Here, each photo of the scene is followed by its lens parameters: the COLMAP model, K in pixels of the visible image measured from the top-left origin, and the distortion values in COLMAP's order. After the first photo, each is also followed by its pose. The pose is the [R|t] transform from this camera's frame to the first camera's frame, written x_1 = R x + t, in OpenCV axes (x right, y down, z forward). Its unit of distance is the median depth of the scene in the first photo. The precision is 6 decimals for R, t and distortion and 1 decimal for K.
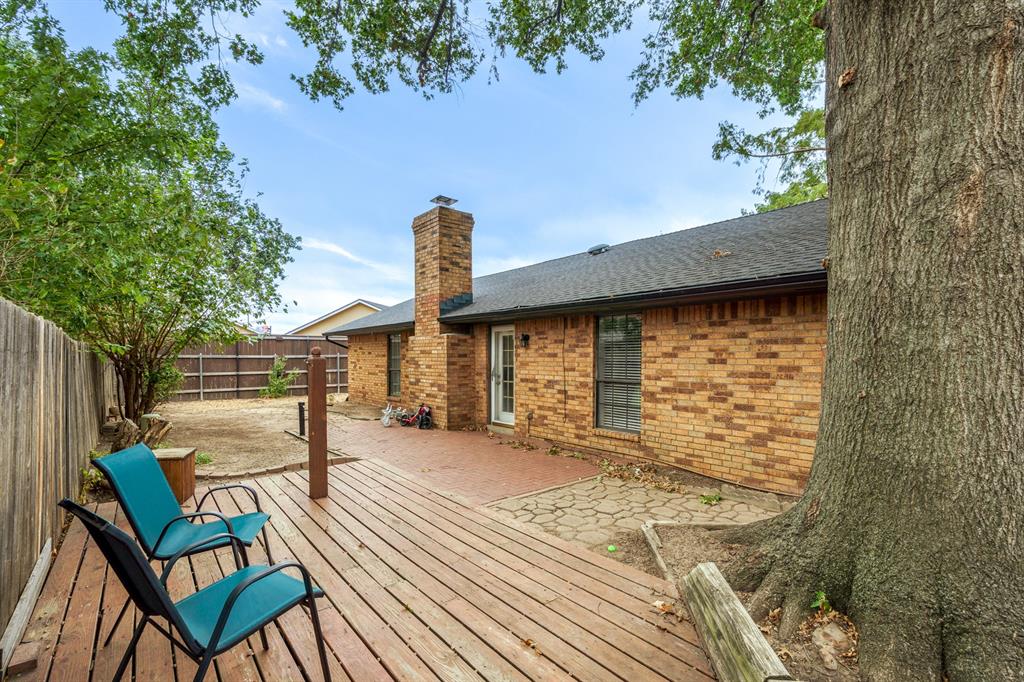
lens RADIAL K [[455.5, 0, 513.8], [0, 455.5, 349.1], [0, 0, 1]] dist [-0.001923, 0.000332]
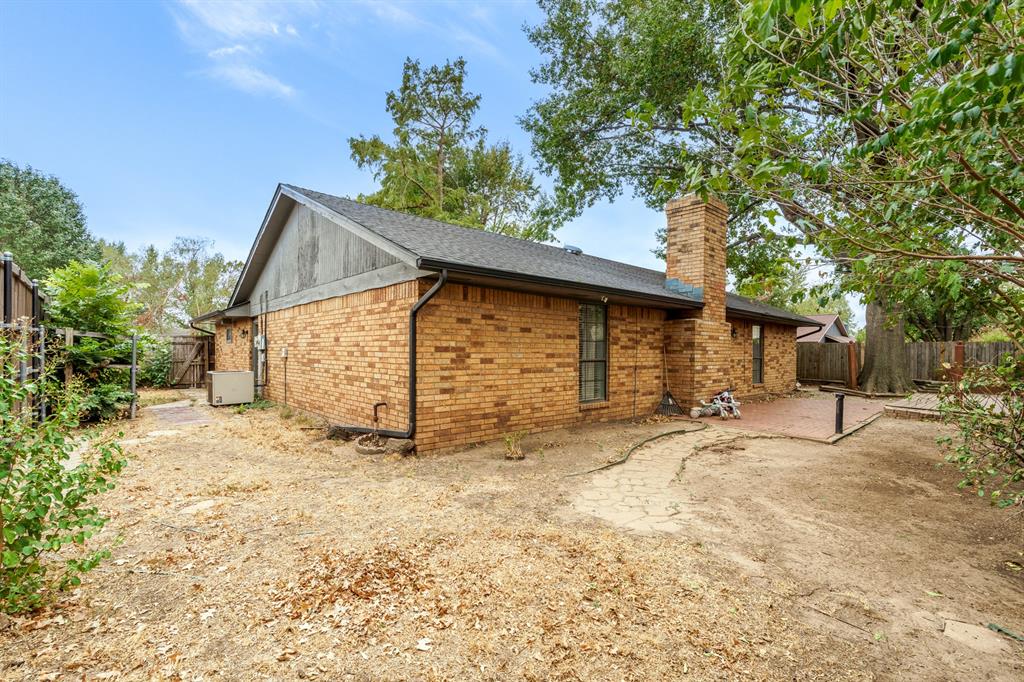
lens RADIAL K [[455.5, 0, 513.8], [0, 455.5, 349.1], [0, 0, 1]] dist [-0.001923, 0.000332]
pose [[-0.055872, 0.005637, 0.998422, -1.427948], [-0.021431, 0.999747, -0.006844, 0.058286], [-0.998208, -0.021779, -0.055737, 1.841366]]
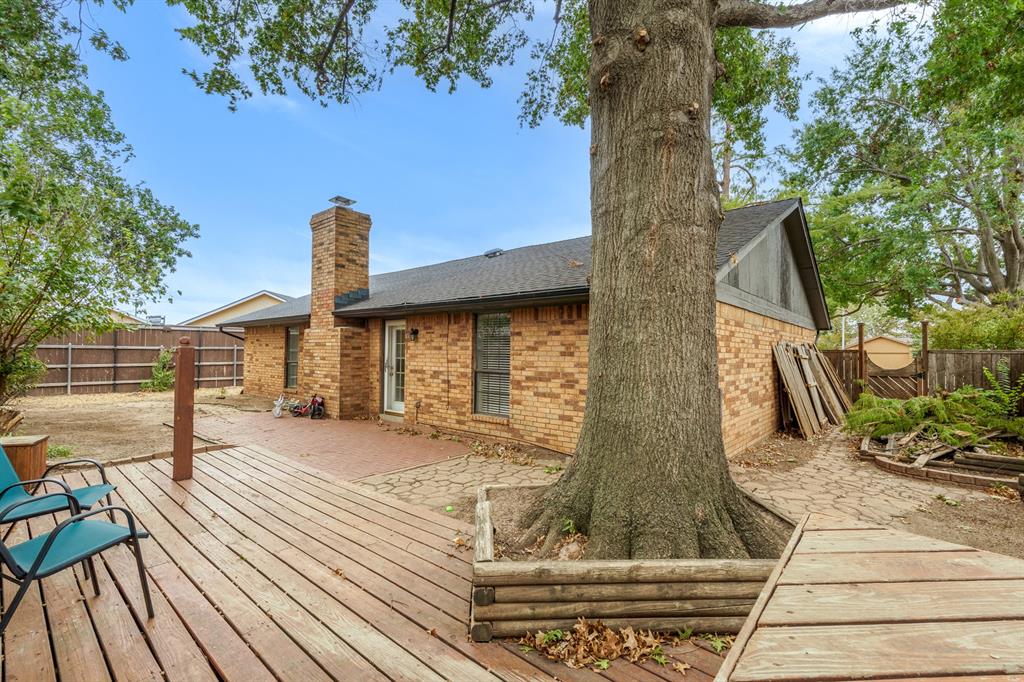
lens RADIAL K [[440.1, 0, 511.2], [0, 440.1, 328.3], [0, 0, 1]] dist [-0.000669, -0.000353]
pose [[0.984068, 0.017665, 0.176912, 0.068549], [-0.011206, 0.999236, -0.037442, 0.003090], [-0.177439, 0.034862, 0.983514, -0.075519]]
